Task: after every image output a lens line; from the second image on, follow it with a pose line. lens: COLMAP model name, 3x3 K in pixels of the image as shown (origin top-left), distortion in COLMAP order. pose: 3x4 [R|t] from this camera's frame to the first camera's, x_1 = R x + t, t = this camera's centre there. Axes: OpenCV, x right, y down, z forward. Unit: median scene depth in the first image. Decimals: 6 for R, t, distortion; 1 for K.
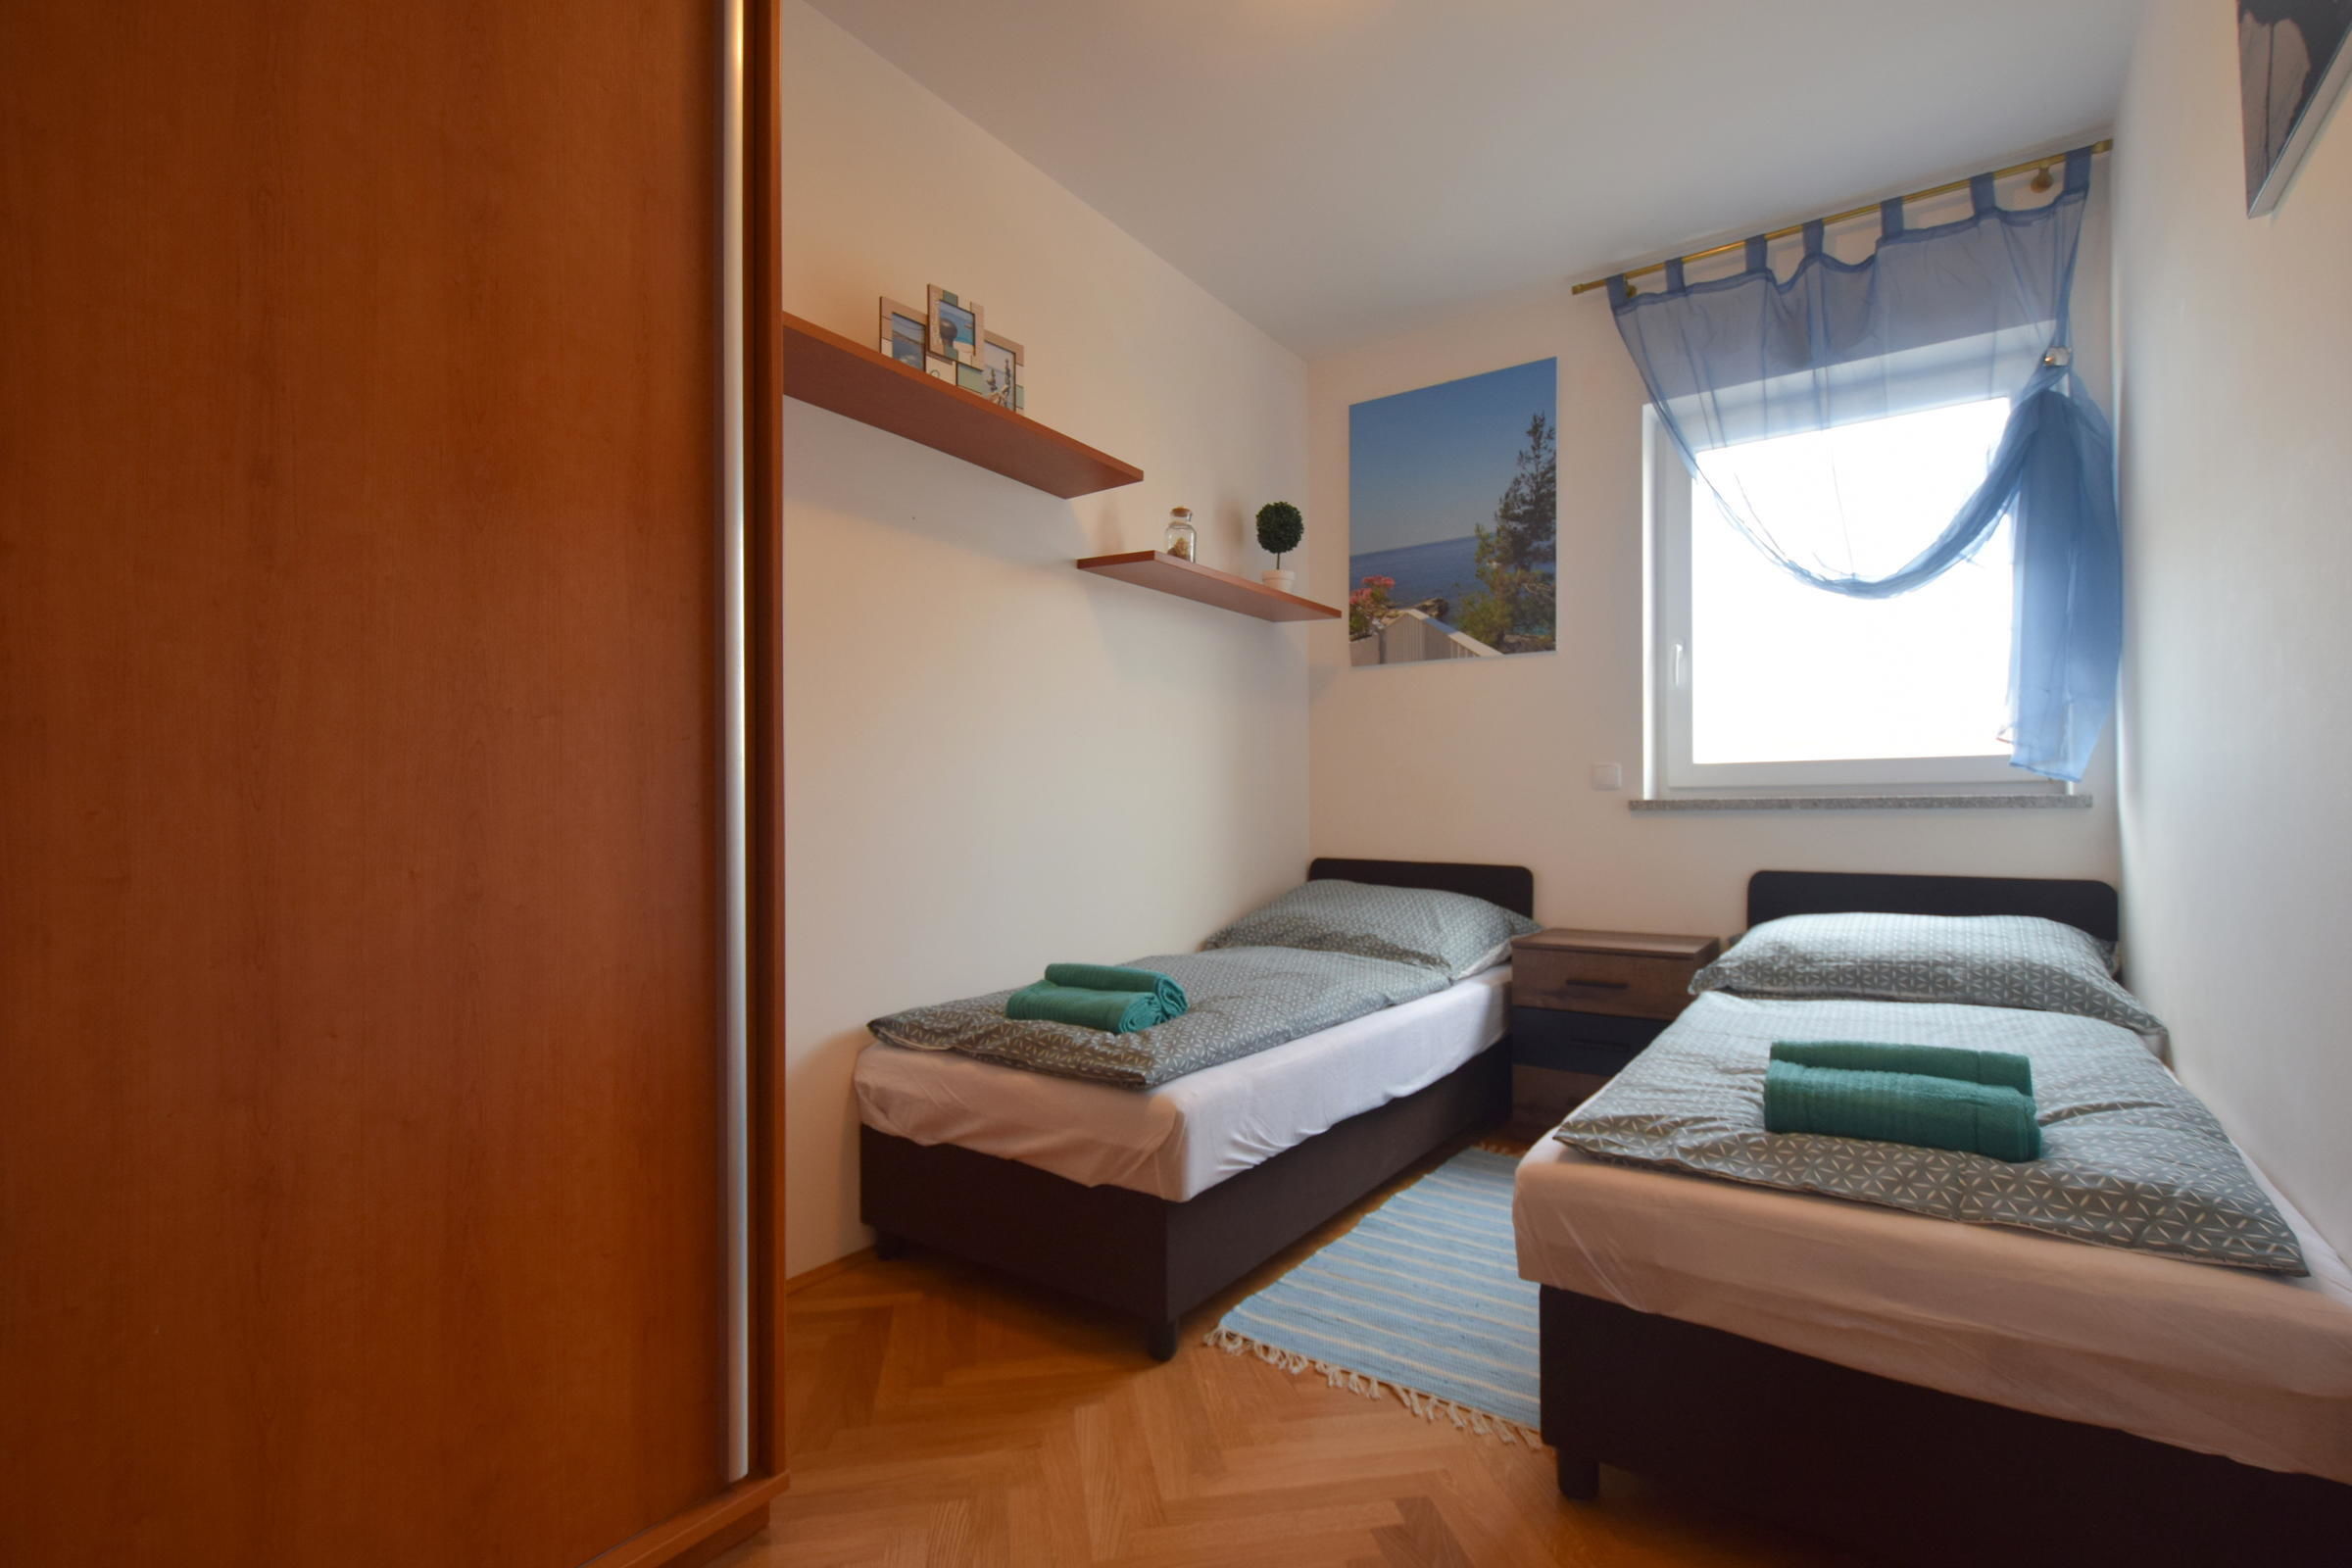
lens RADIAL K [[1072.7, 0, 1185.6], [0, 1072.7, 810.4], [0, 0, 1]] dist [0.014789, -0.012320]
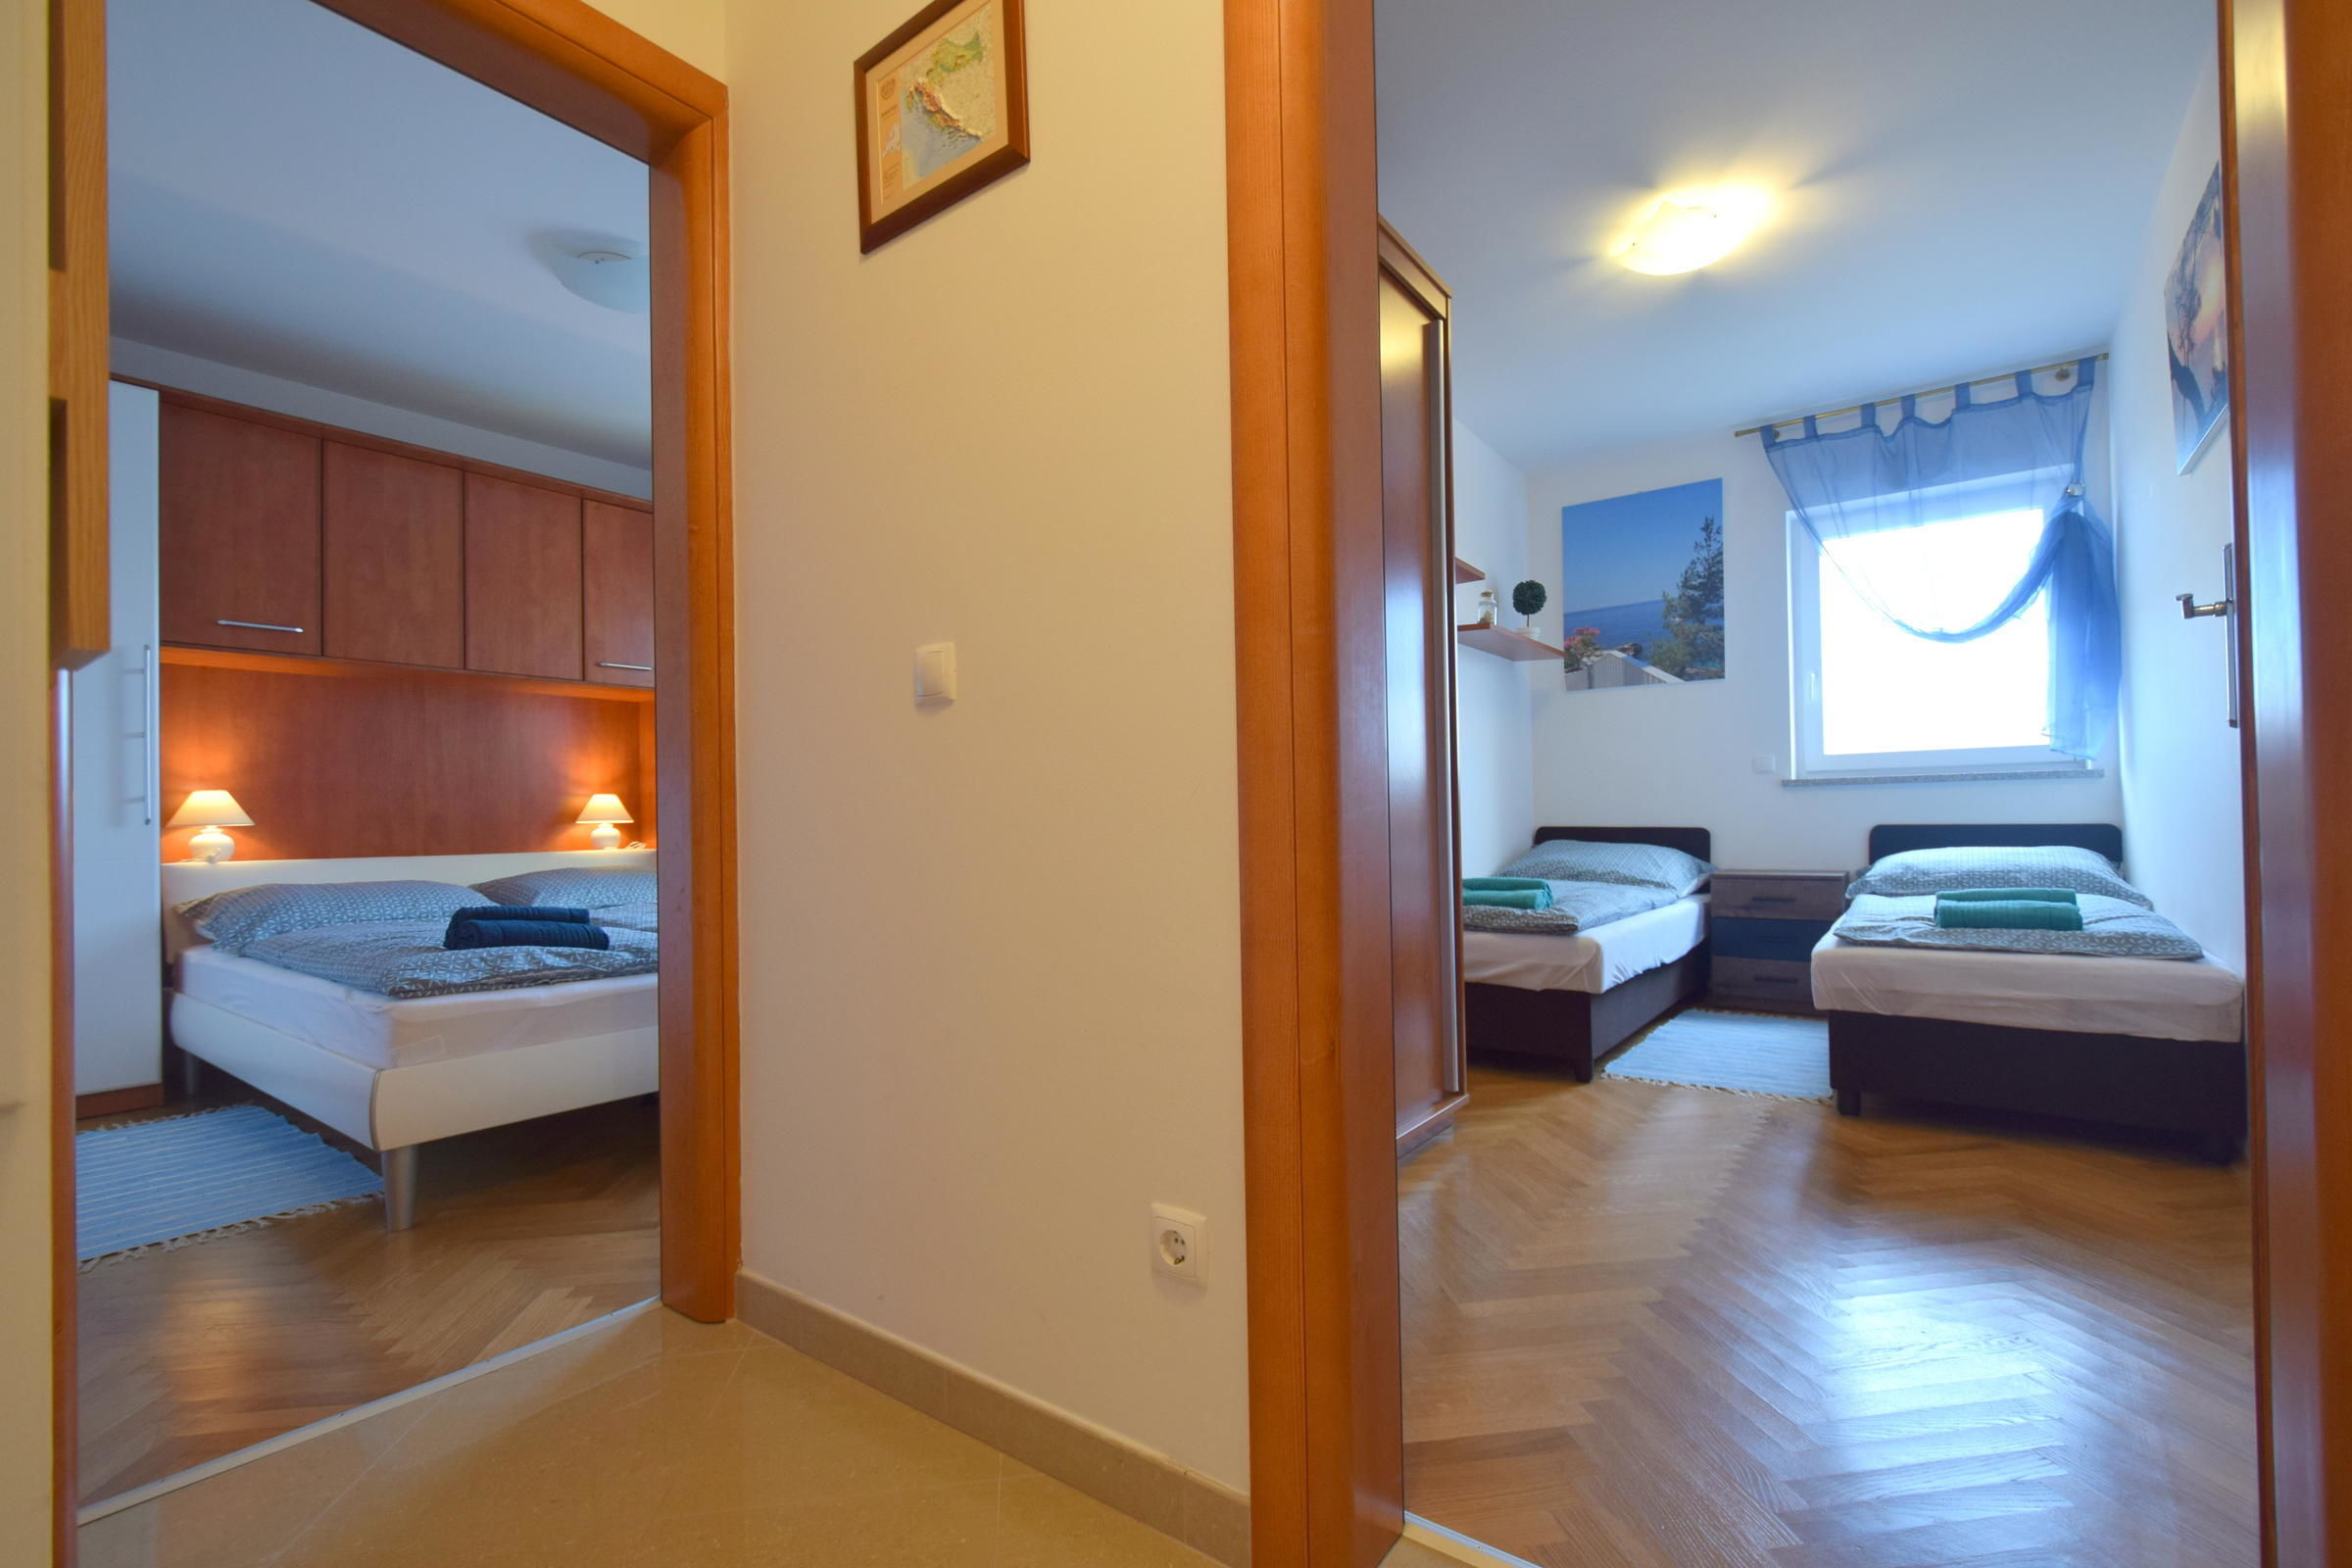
lens RADIAL K [[1032.1, 0, 1183.4], [0, 1032.1, 809.8], [0, 0, 1]] dist [0.015118, -0.011087]
pose [[0.999553, -0.014639, -0.026069, -0.422871], [0.014418, 0.999859, -0.008633, 0.036286], [0.026191, 0.008253, 0.999623, -0.500526]]
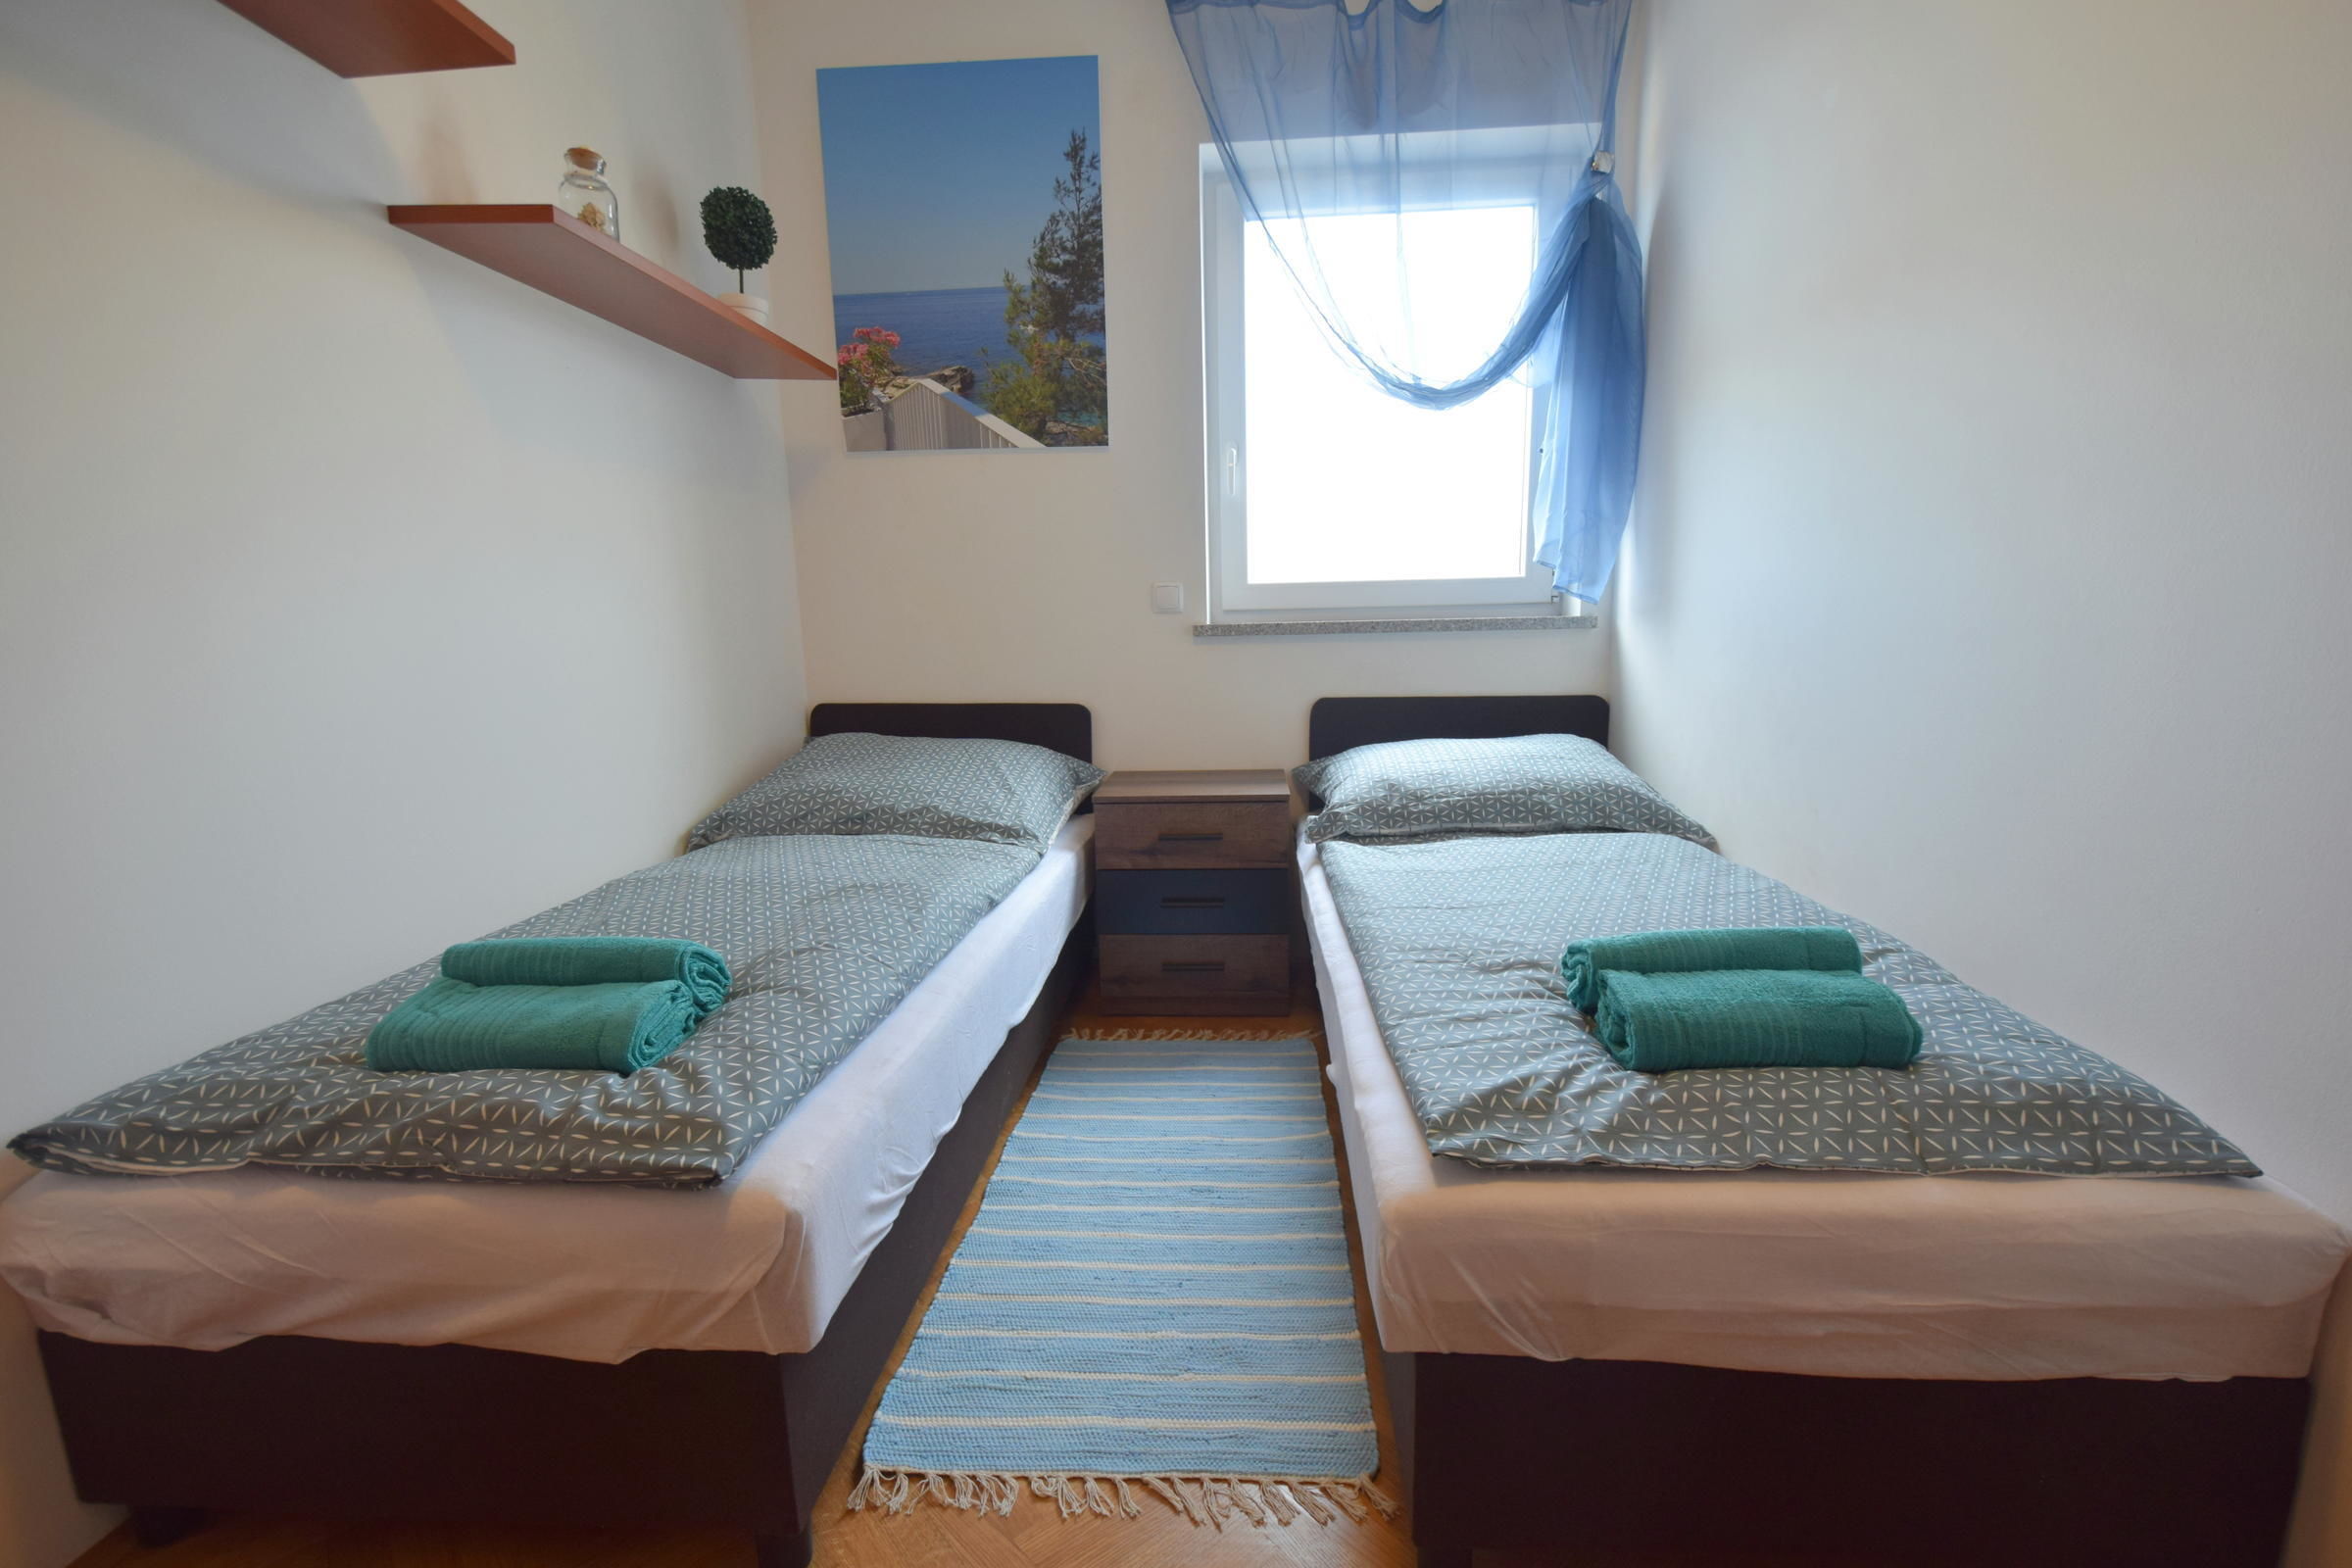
lens RADIAL K [[1024.7, 0, 1186.4], [0, 1024.7, 812.0], [0, 0, 1]] dist [0.013900, -0.012826]
pose [[0.854921, -0.109178, 0.507140, -0.051139], [0.016578, 0.982853, 0.183645, -0.015850], [-0.518494, -0.148595, 0.842071, 0.294899]]
